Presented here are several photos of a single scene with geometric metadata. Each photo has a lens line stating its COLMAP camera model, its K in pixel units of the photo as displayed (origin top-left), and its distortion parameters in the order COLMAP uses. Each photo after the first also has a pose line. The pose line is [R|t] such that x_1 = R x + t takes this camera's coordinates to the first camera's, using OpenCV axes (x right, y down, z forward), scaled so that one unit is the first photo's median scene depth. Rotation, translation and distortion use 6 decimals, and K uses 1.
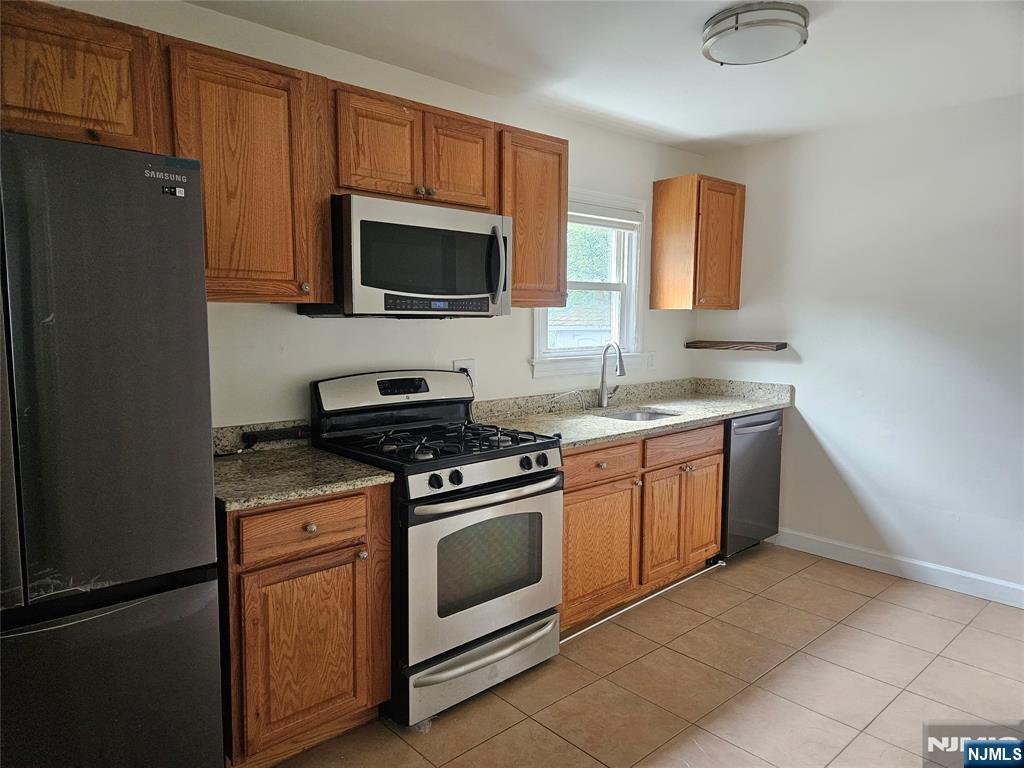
lens RADIAL K [[687.3, 0, 508.5], [0, 687.3, 383.6], [0, 0, 1]] dist [0.051321, -0.002216]
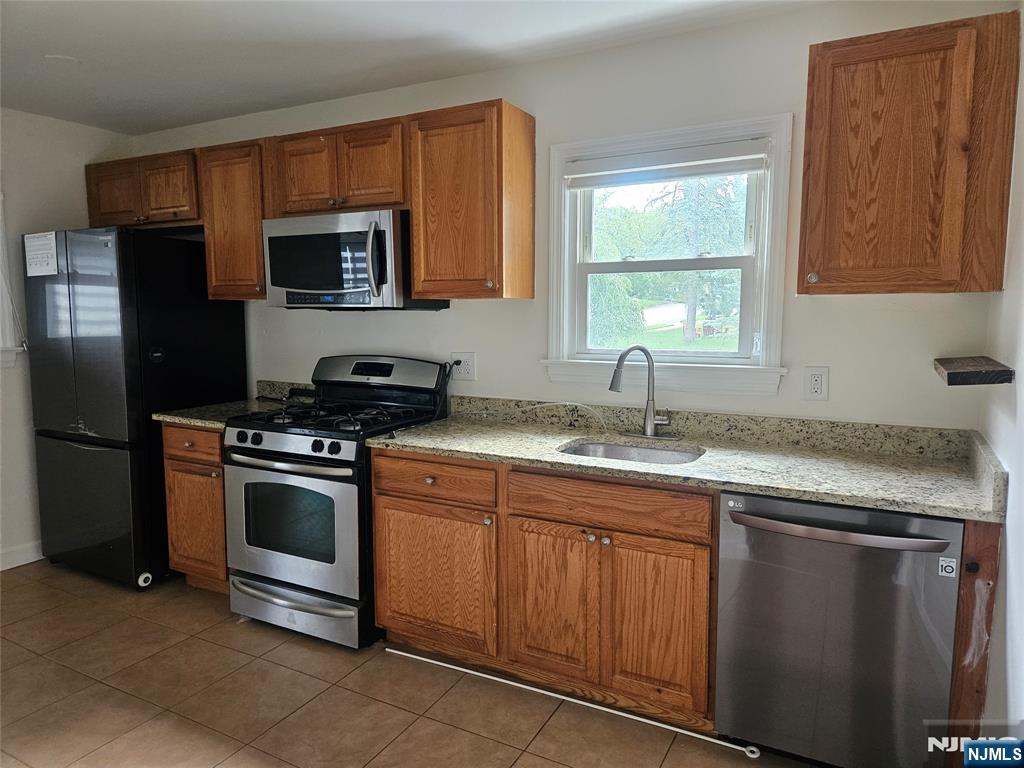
lens RADIAL K [[687.3, 0, 507.0], [0, 687.3, 384.9], [0, 0, 1]] dist [0.051321, -0.002216]
pose [[0.315729, 0.103575, -0.943179, 1.107577], [-0.090524, 0.992778, 0.078719, -0.088862], [0.944521, 0.060527, 0.322825, 0.914467]]
